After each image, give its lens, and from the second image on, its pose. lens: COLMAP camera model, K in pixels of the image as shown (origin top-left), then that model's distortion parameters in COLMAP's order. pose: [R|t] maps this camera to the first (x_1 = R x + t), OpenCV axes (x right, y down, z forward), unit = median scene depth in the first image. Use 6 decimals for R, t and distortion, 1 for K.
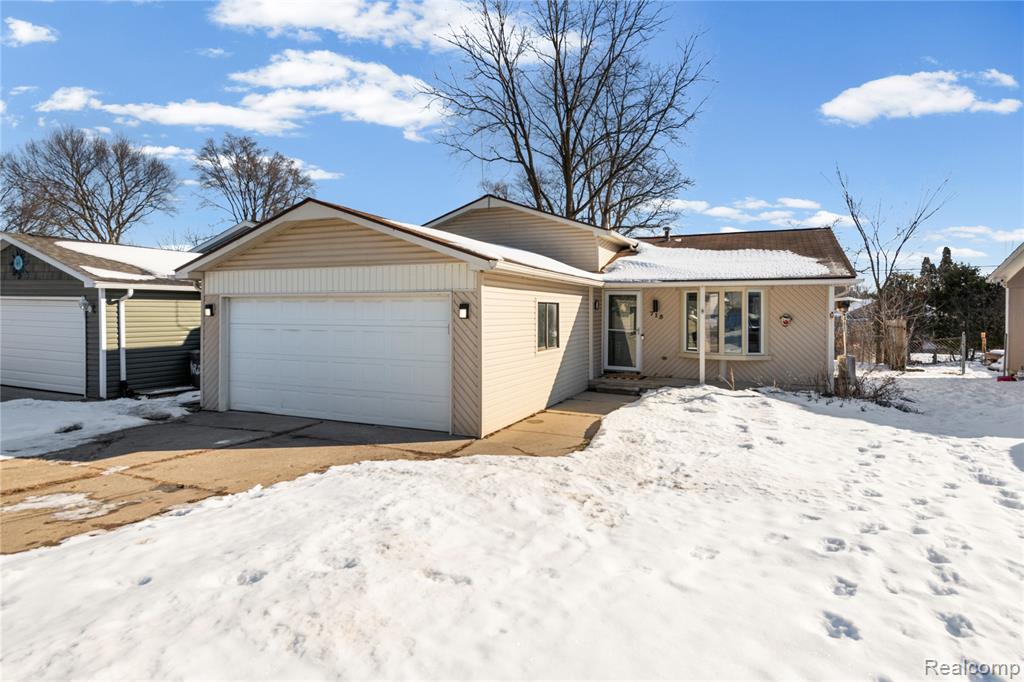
lens RADIAL K [[556.6, 0, 510.3], [0, 556.6, 303.5], [0, 0, 1]] dist [0.010010, -0.001926]
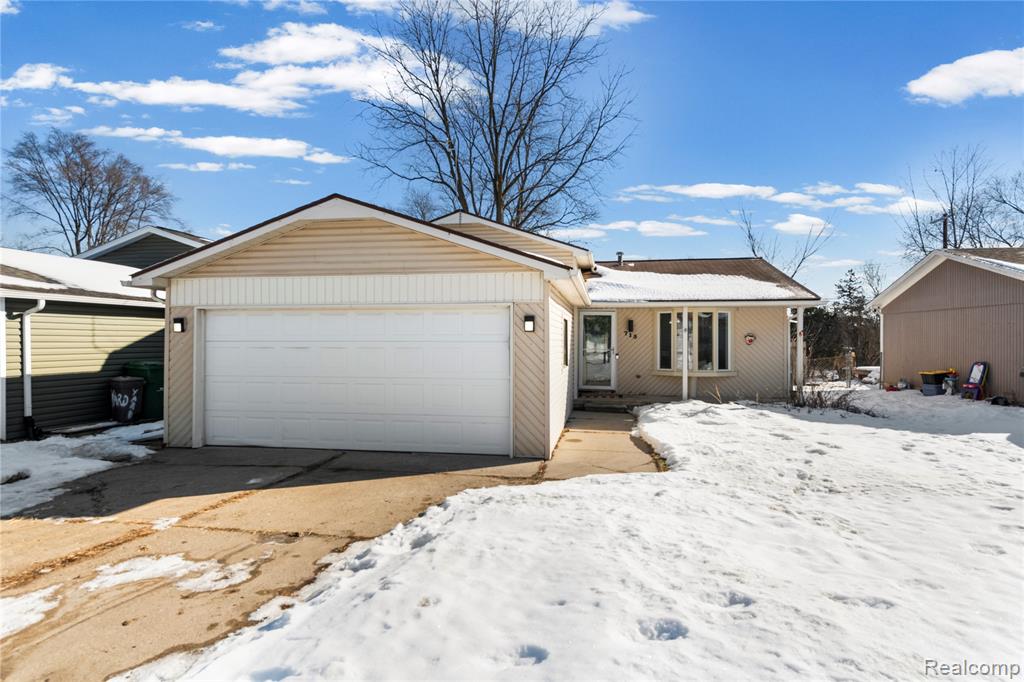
lens RADIAL K [[549.1, 0, 509.9], [0, 549.1, 330.6], [0, 0, 1]] dist [0.012284, -0.001483]
pose [[0.968671, 0.002846, 0.248331, -0.270146], [-0.001882, 0.999990, -0.004116, 0.022725], [-0.248341, 0.003520, 0.968666, 0.092830]]
